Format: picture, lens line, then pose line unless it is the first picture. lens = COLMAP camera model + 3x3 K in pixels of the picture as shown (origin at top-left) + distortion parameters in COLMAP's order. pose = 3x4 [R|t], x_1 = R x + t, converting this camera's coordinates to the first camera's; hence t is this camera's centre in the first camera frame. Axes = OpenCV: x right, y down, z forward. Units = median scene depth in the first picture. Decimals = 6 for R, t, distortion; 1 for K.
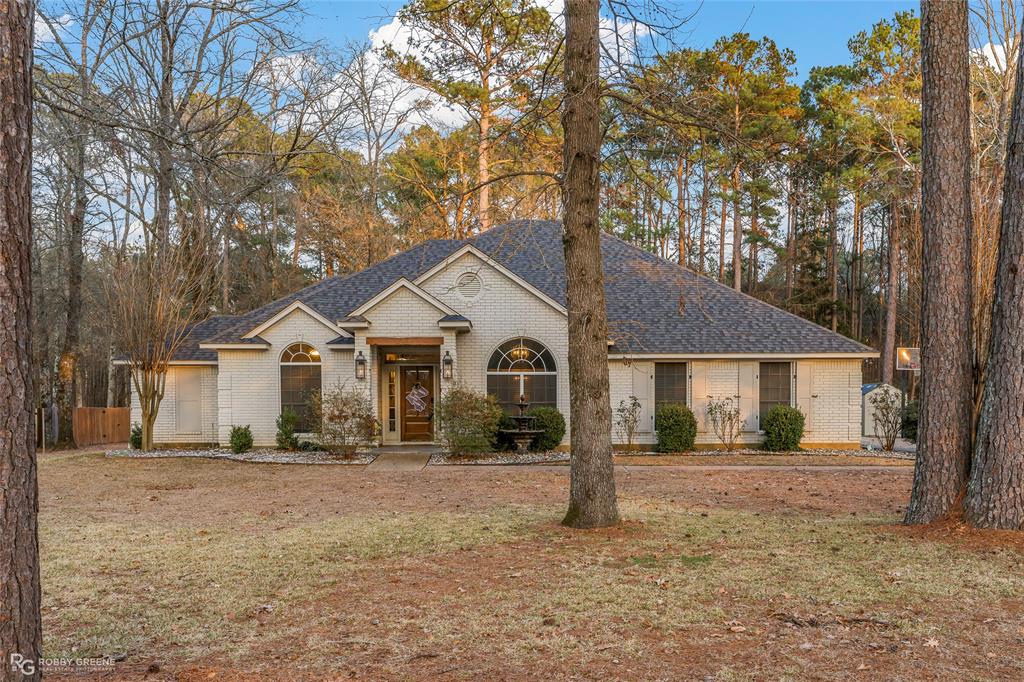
lens RADIAL K [[855.5, 0, 530.9], [0, 855.5, 434.9], [0, 0, 1]] dist [0.000847, 0.007691]
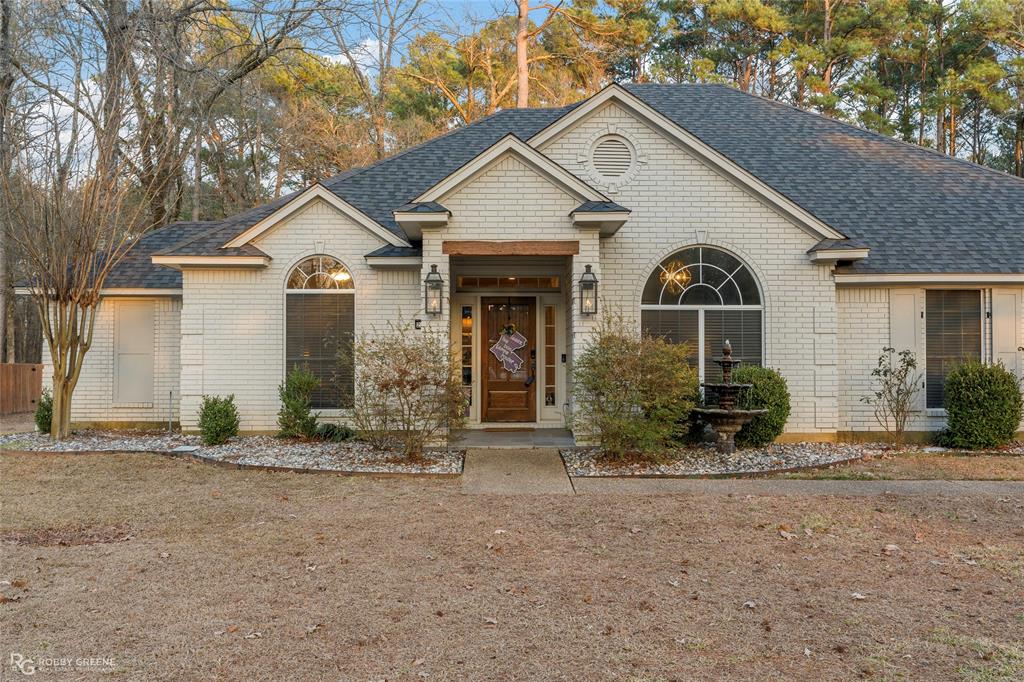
lens RADIAL K [[1021.5, 0, 511.5], [0, 1021.5, 339.7], [0, 0, 1]] dist [0.010250, 0.000000]
pose [[0.999182, 0.002886, -0.040325, -0.110166], [-0.005168, 0.998383, -0.056617, -0.010528], [0.040096, 0.056779, 0.997581, 0.307474]]
